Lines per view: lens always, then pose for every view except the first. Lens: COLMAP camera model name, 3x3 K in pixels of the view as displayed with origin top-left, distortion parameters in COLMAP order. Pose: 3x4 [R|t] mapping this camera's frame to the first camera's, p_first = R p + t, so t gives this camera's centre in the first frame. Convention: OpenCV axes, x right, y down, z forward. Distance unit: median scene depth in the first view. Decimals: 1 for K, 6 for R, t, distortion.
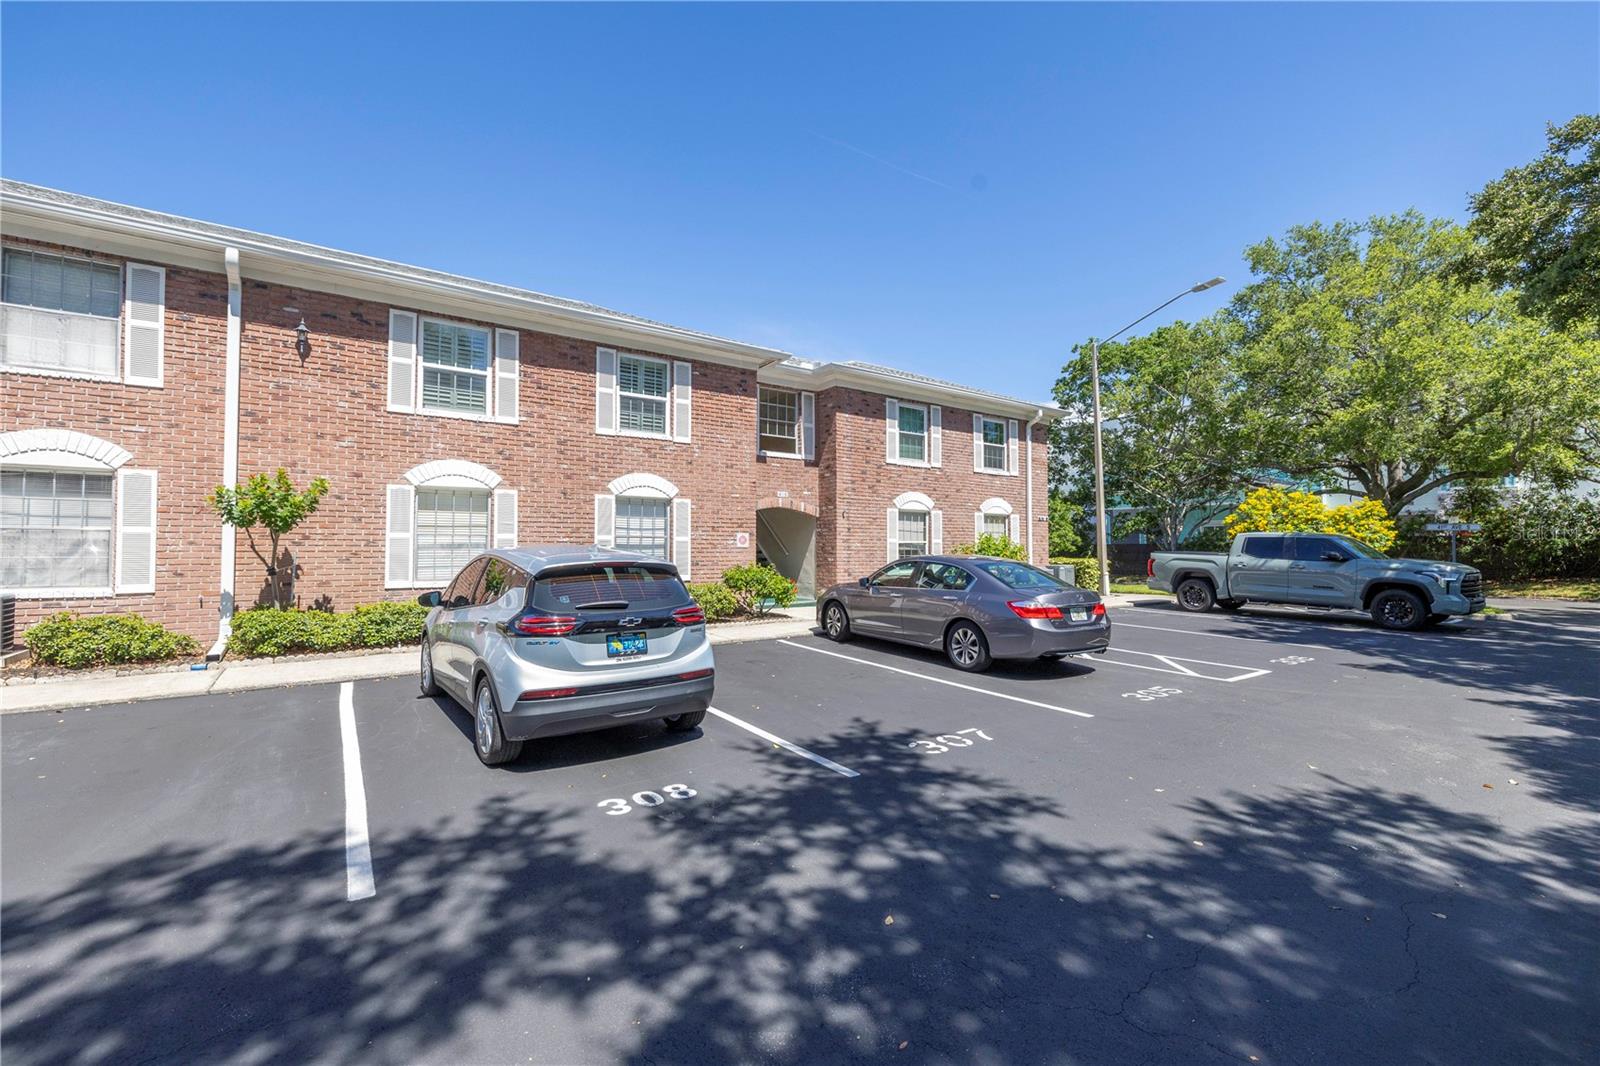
lens RADIAL K [[681.5, 0, 800.0], [0, 681.5, 533.0], [0, 0, 1]] dist [0.008894, -0.000072]
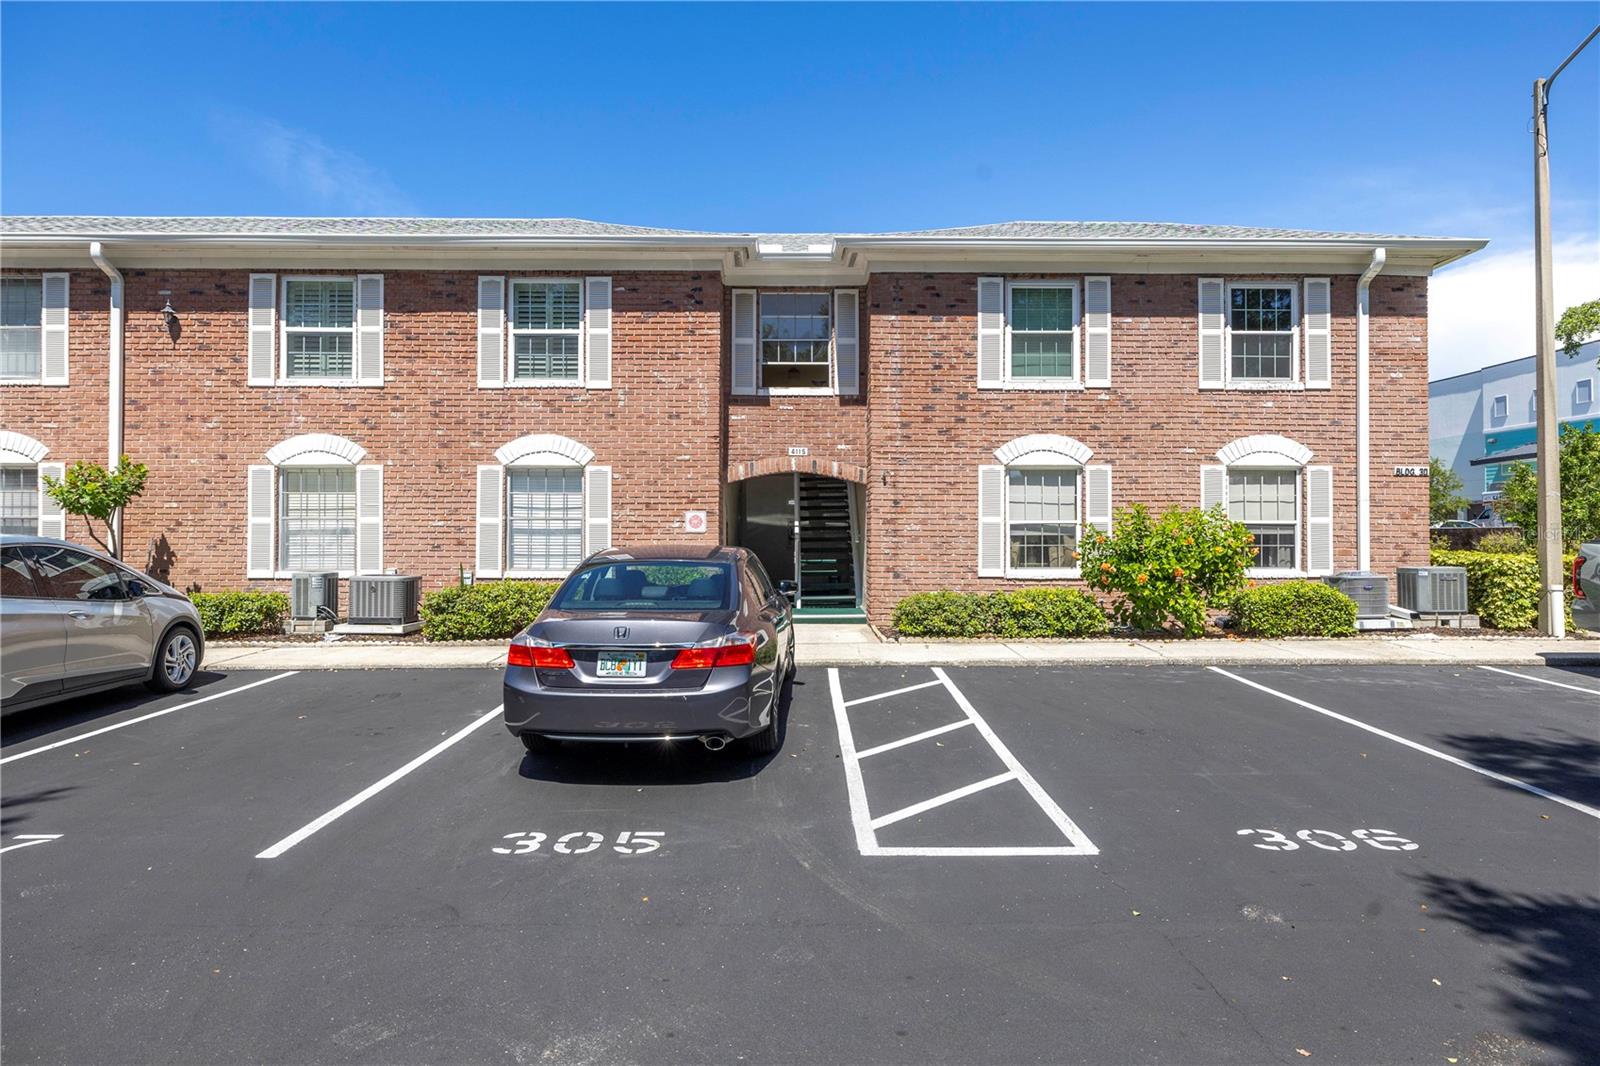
lens RADIAL K [[847.8, 0, 800.0], [0, 847.8, 533.0], [0, 0, 1]] dist [0.004902, 0.001672]
pose [[0.820170, -0.002618, -0.572114, 0.566277], [0.015438, 0.999727, 0.017558, 0.009858], [0.571911, -0.023233, 0.819986, 0.411204]]
